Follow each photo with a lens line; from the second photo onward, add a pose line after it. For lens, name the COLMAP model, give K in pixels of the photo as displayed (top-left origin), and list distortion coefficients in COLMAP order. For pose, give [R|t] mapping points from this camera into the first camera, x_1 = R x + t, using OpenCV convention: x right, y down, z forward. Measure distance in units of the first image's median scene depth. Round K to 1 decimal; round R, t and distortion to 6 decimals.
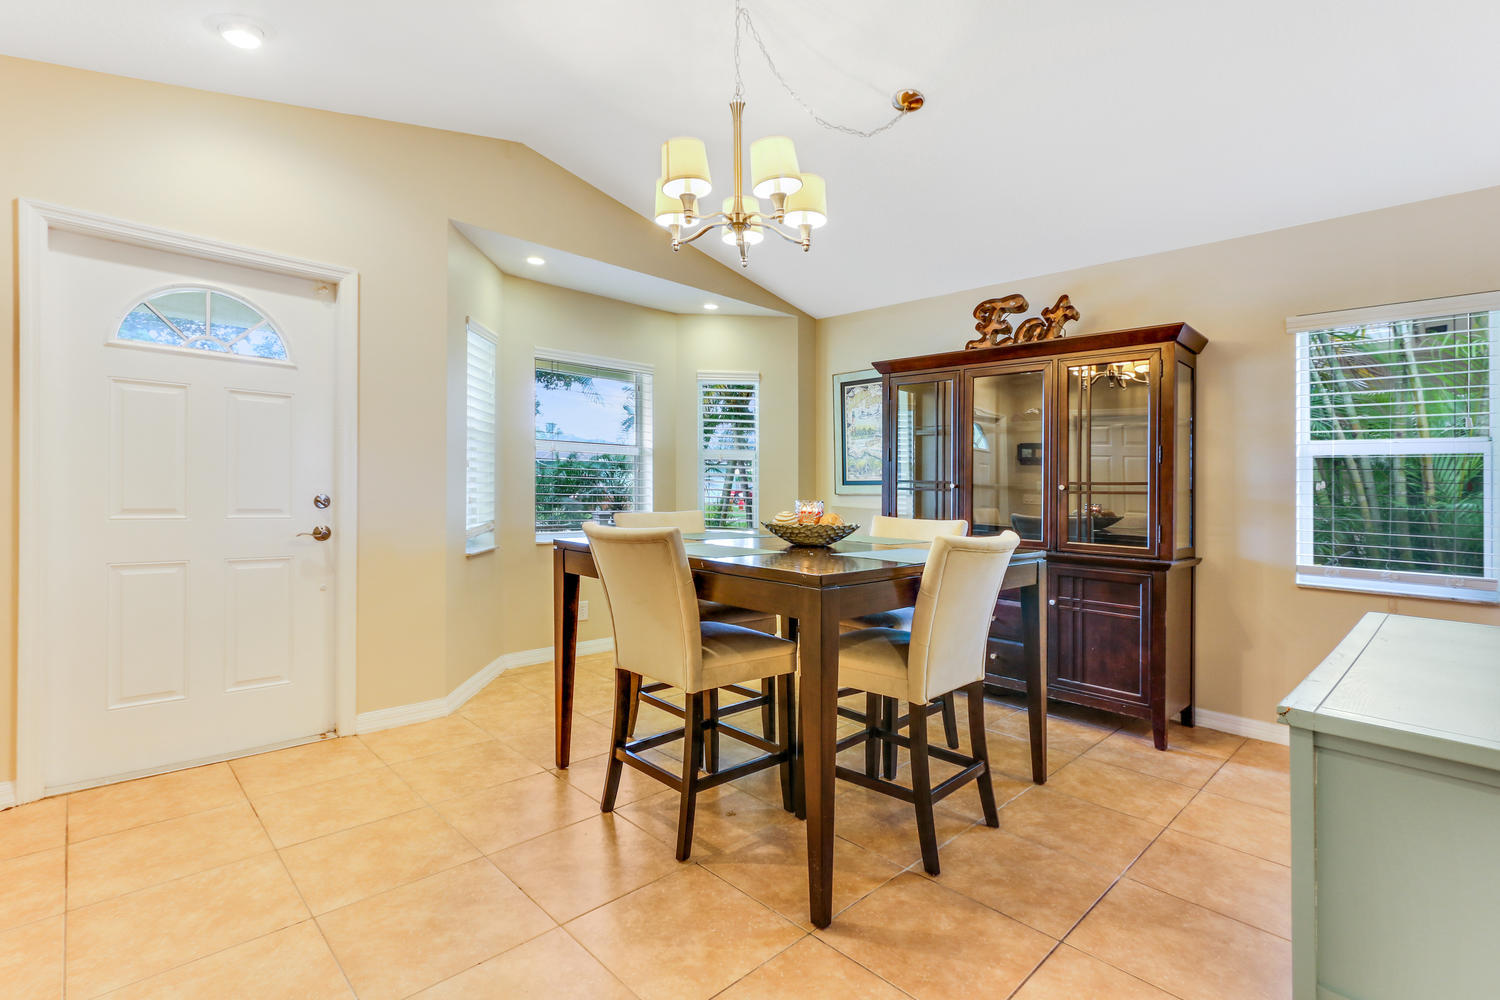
lens RADIAL K [[727.0, 0, 750.0], [0, 727.0, 500.0], [0, 0, 1]] dist [-0.034536, 0.000124]
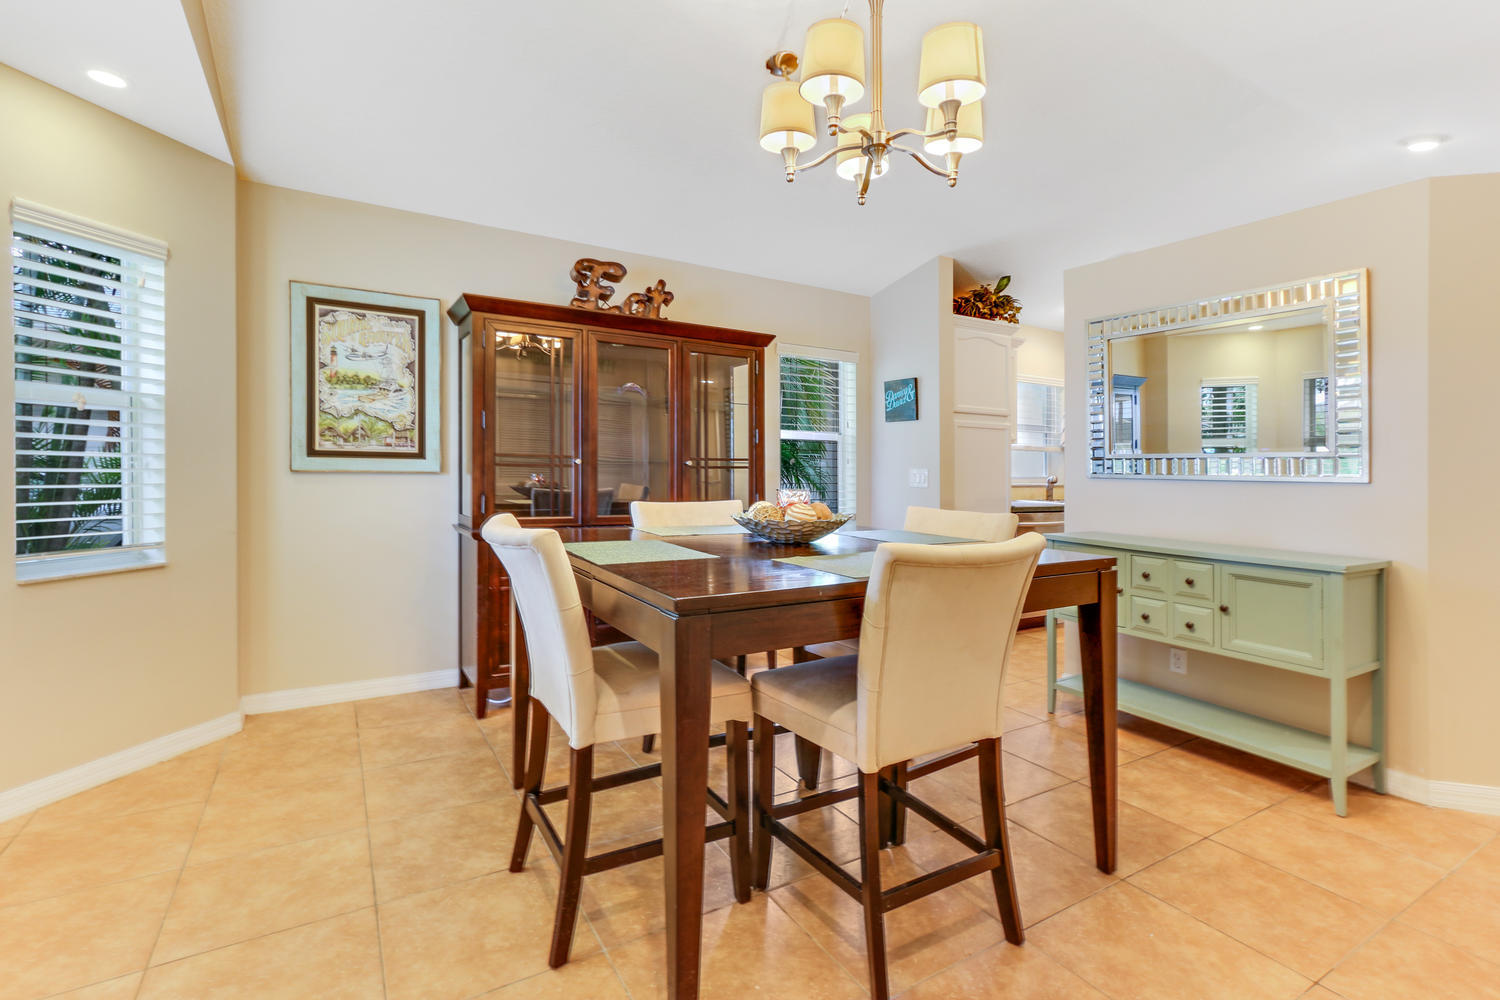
lens RADIAL K [[695.8, 0, 753.6], [0, 695.8, 482.3], [0, 0, 1]] dist [0.001898, -0.000195]
pose [[0.240388, -0.015679, 0.970550, -0.390378], [0.012432, 0.999837, 0.013073, -0.000690], [-0.970597, 0.008923, 0.240544, 0.478508]]
